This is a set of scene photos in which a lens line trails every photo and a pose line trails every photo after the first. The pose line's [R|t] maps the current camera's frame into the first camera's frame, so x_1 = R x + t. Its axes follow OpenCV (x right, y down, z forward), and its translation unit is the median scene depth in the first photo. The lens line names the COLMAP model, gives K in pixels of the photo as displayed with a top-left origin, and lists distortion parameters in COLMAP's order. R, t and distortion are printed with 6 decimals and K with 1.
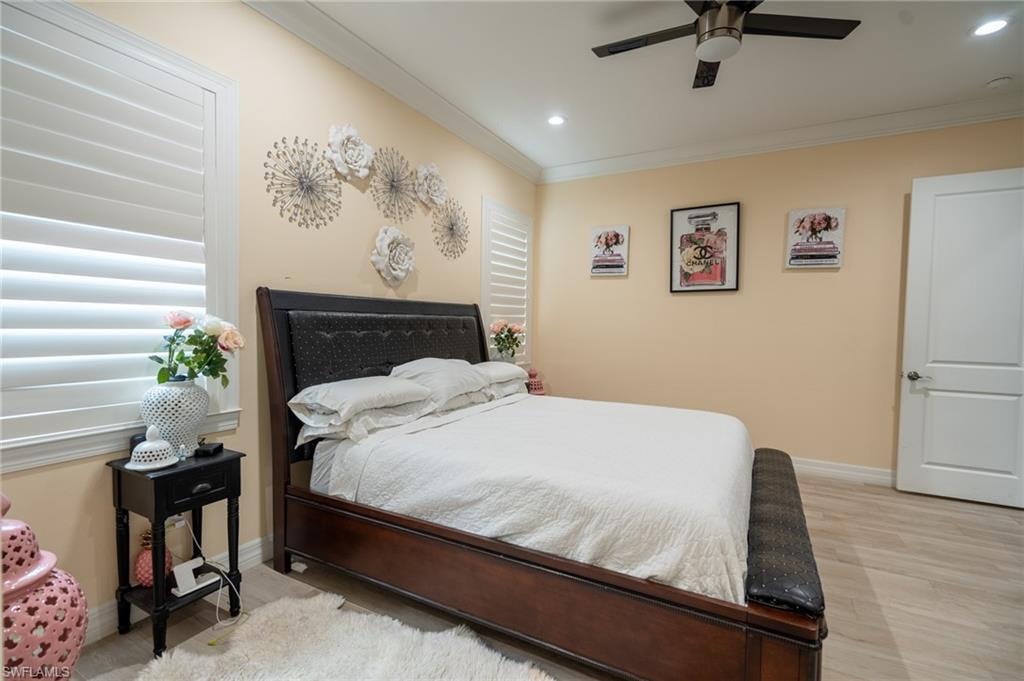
lens RADIAL K [[456.7, 0, 512.4], [0, 456.7, 339.1], [0, 0, 1]] dist [-0.010866, 0.002251]
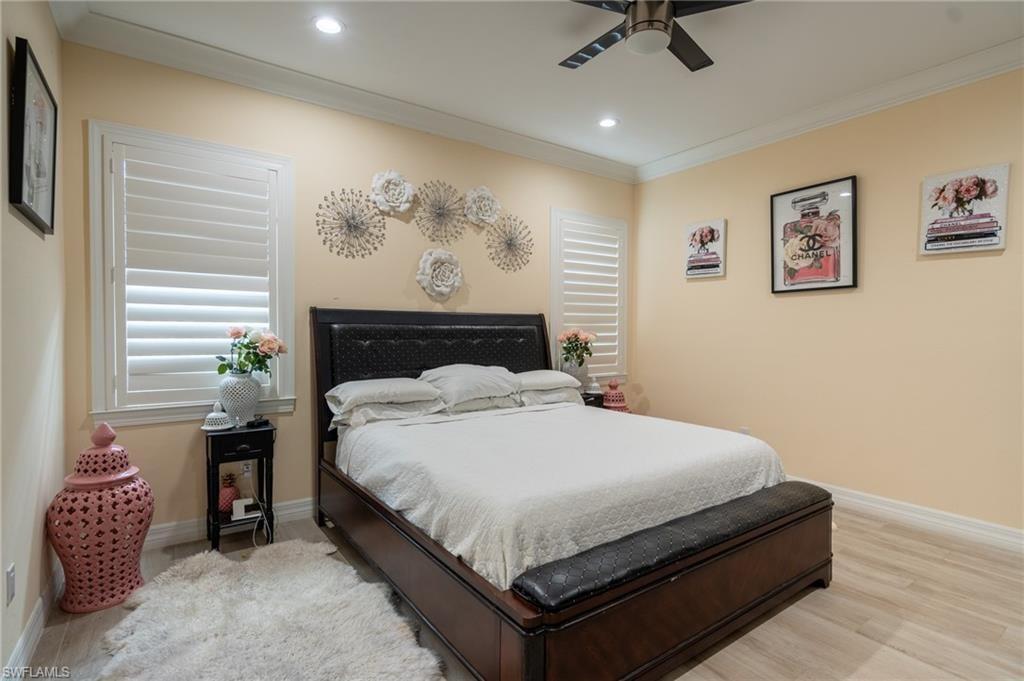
lens RADIAL K [[493.9, 0, 512.7], [0, 493.9, 339.5], [0, 0, 1]] dist [-0.014122, 0.001299]
pose [[0.896950, -0.003809, -0.442116, 0.458241], [-0.006360, 0.999748, -0.021515, 0.006330], [0.442086, 0.022110, 0.896700, -0.021772]]
